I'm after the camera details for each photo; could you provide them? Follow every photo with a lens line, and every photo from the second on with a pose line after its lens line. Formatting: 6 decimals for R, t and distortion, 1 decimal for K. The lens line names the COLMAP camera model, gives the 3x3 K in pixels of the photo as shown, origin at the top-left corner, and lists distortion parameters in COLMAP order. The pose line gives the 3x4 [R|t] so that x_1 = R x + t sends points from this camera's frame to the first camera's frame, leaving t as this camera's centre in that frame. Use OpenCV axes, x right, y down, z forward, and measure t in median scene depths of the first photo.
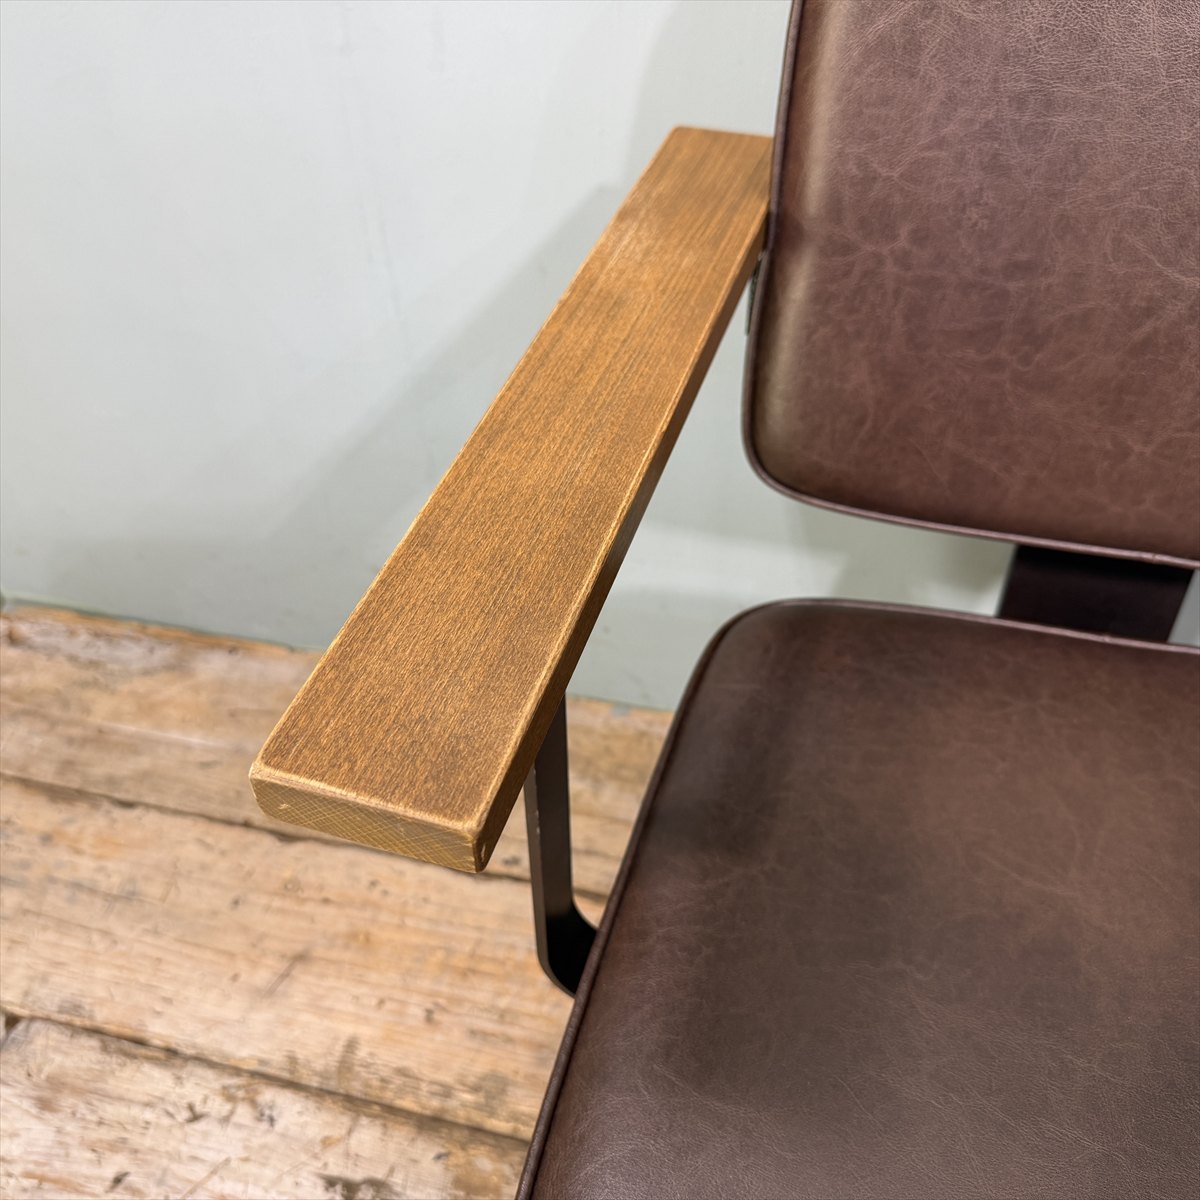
lens RADIAL K [[1148.7, 0, 592.7], [0, 1148.7, 600.1], [0, 0, 1]] dist [0.035424, -0.120940]
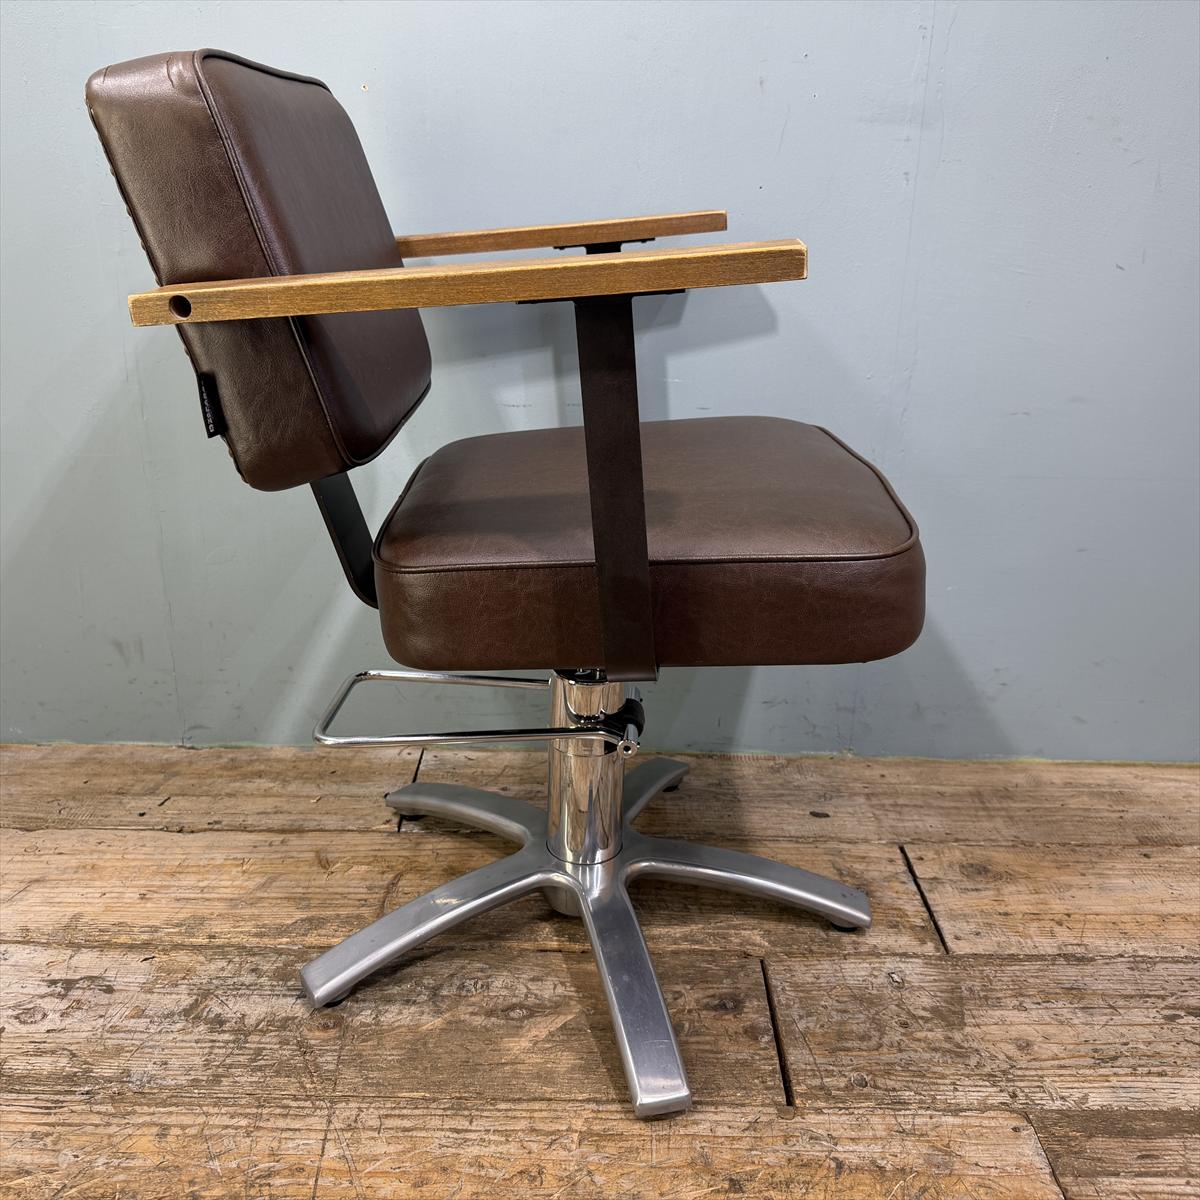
lens RADIAL K [[1158.2, 0, 603.2], [0, 1158.2, 557.4], [0, 0, 1]] dist [0.011078, -0.024321]
pose [[0.973188, -0.028607, 0.228224, 0.077556], [0.144089, 0.849235, -0.507974, 0.807694], [-0.179284, 0.527239, 0.830588, -0.386757]]
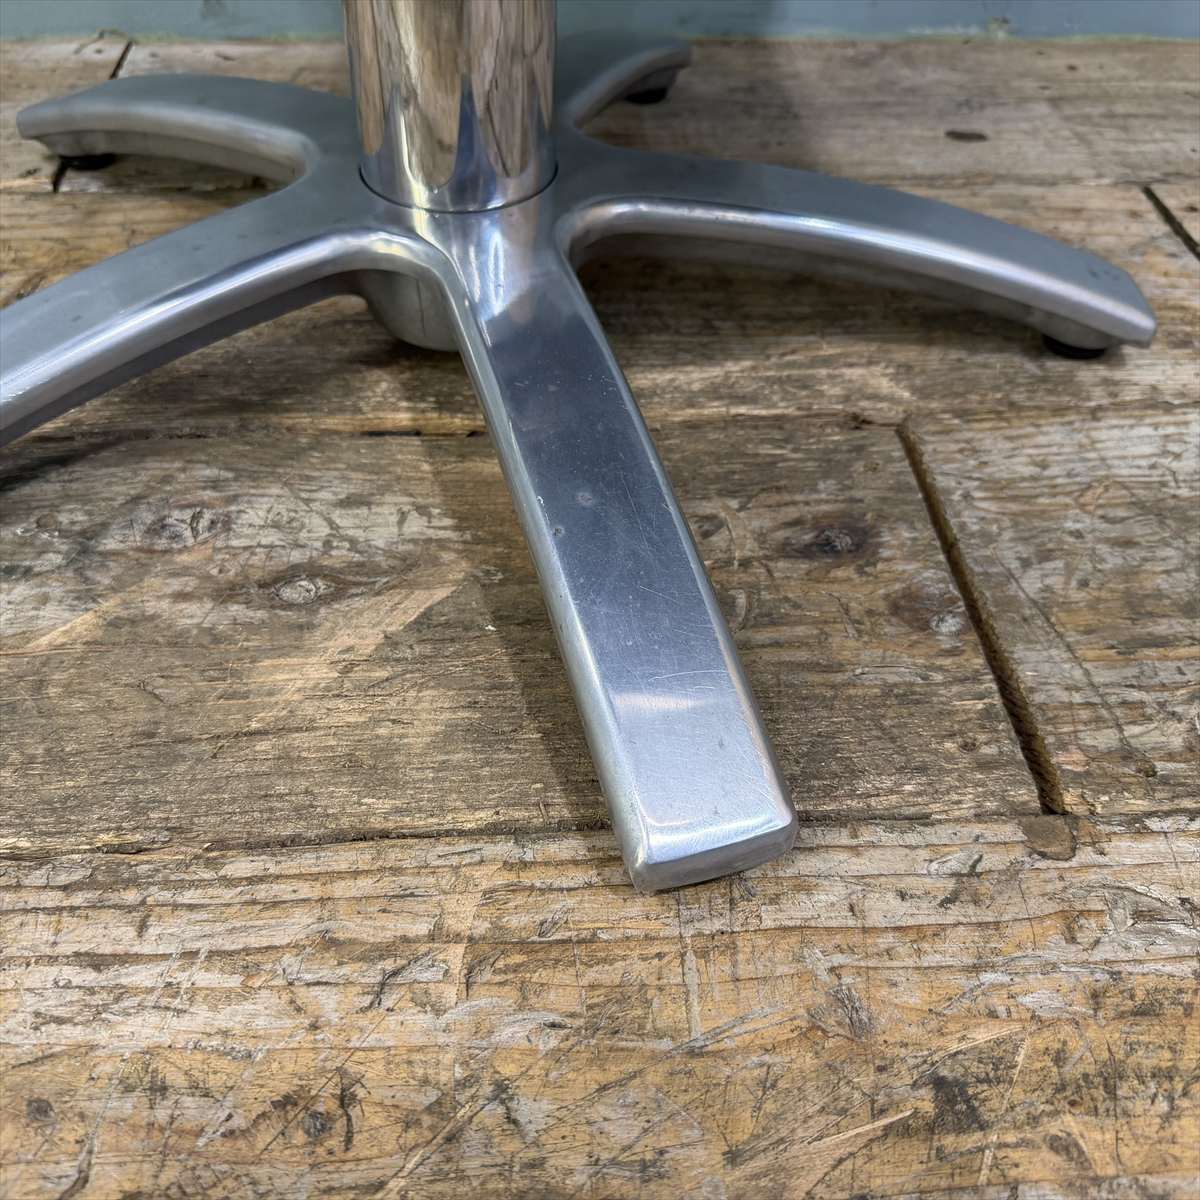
lens RADIAL K [[1140.6, 0, 586.9], [0, 1140.6, 598.9], [0, 0, 1]] dist [0.144350, -0.362889]
pose [[0.957424, -0.175310, 0.229358, 0.252329], [0.192123, 0.979940, -0.052972, 0.637840], [-0.215471, 0.094782, 0.971900, 0.397449]]
